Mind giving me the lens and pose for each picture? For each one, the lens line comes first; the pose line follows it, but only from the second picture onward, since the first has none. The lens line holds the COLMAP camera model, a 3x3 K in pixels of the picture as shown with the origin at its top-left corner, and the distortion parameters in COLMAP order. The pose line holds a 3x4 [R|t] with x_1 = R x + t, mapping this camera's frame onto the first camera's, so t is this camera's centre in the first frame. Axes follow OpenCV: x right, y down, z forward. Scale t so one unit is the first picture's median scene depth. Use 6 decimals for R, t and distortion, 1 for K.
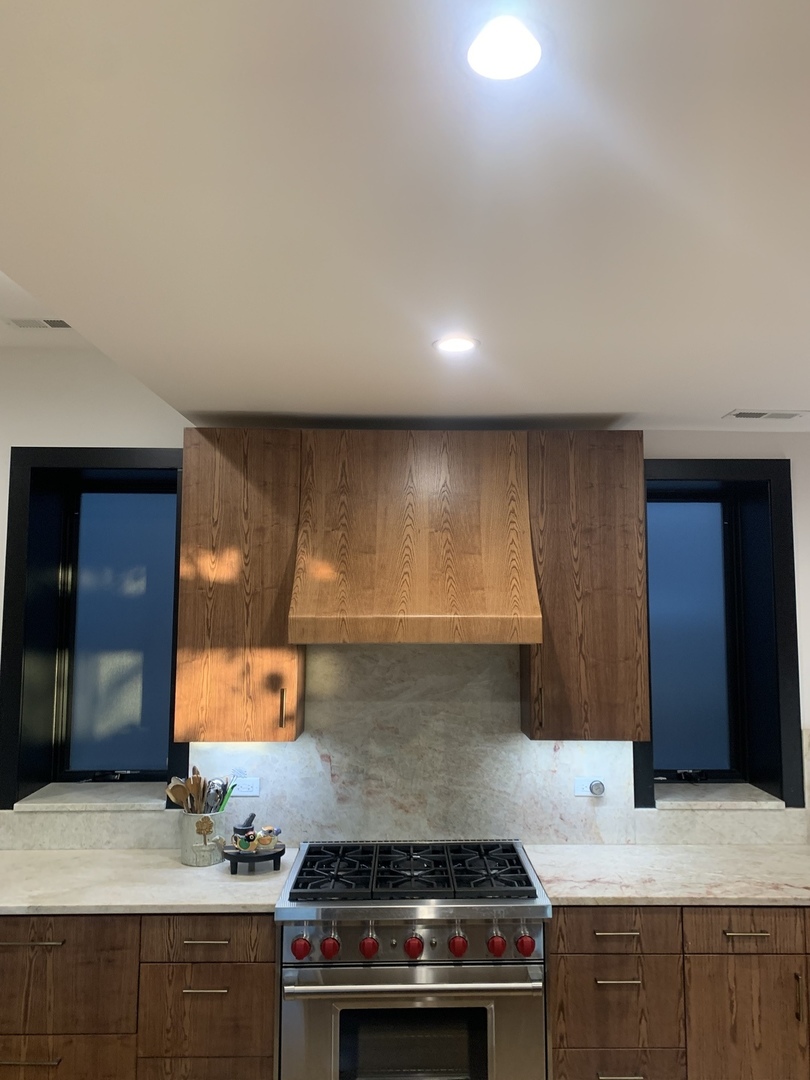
lens RADIAL K [[805.4, 0, 430.1], [0, 805.4, 535.6], [0, 0, 1]] dist [0.017394, -0.007357]
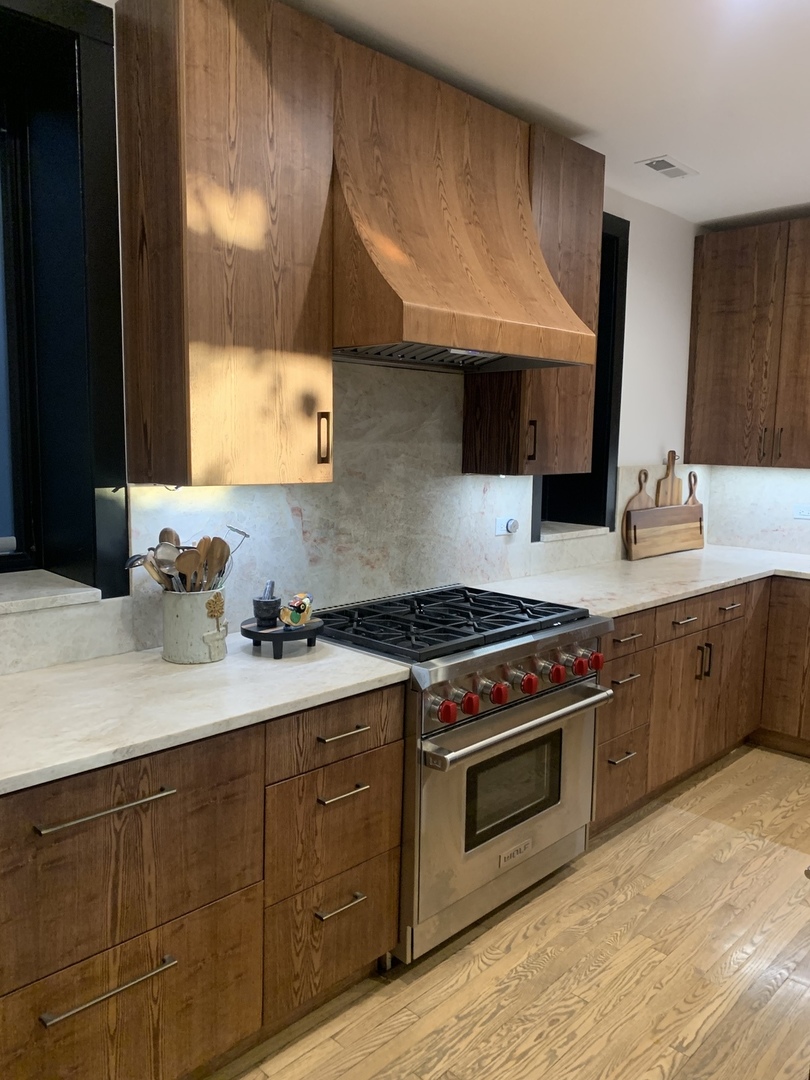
lens RADIAL K [[774.0, 0, 402.5], [0, 774.0, 529.6], [0, 0, 1]] dist [0.115261, -0.211177]
pose [[0.746348, -0.071683, 0.661685, -0.589236], [-0.073406, 0.979252, 0.188884, 0.152385], [-0.661496, -0.189545, 0.725600, 0.408903]]
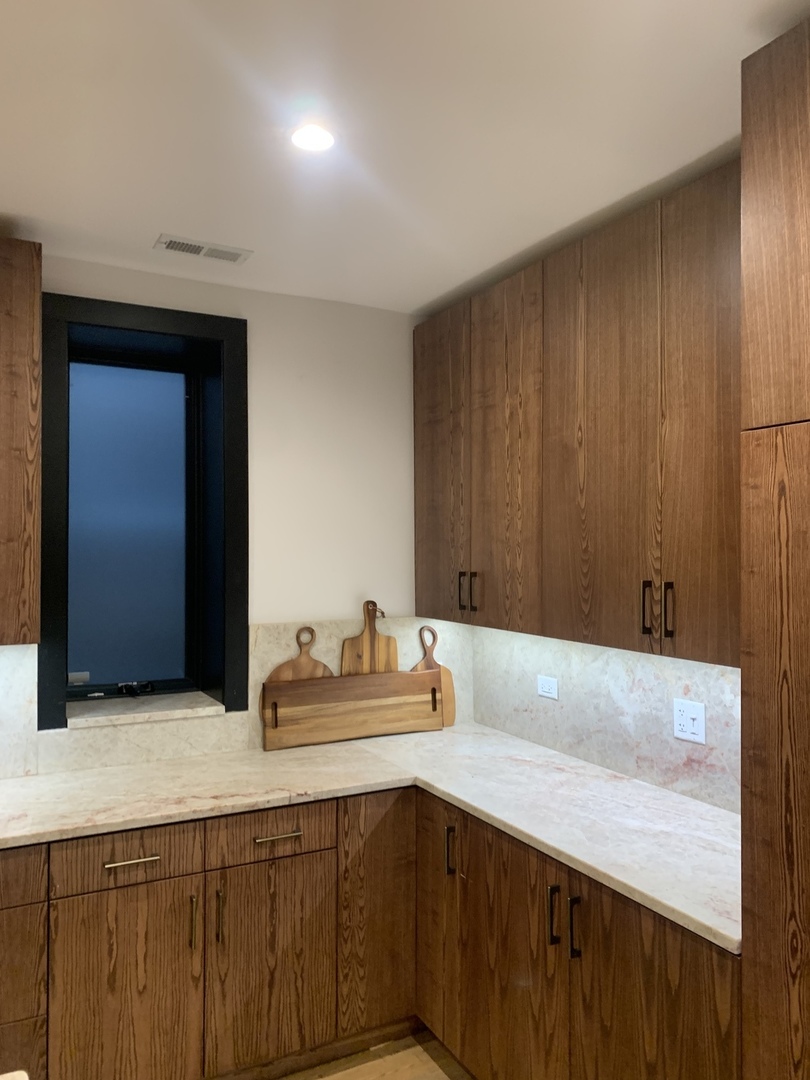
lens RADIAL K [[808.3, 0, 408.7], [0, 808.3, 535.0], [0, 0, 1]] dist [0.008149, -0.009285]
pose [[0.890336, 0.007110, 0.455248, 0.231897], [-0.039906, 0.997249, 0.062470, 0.085071], [-0.453551, -0.073786, 0.888171, 0.144343]]
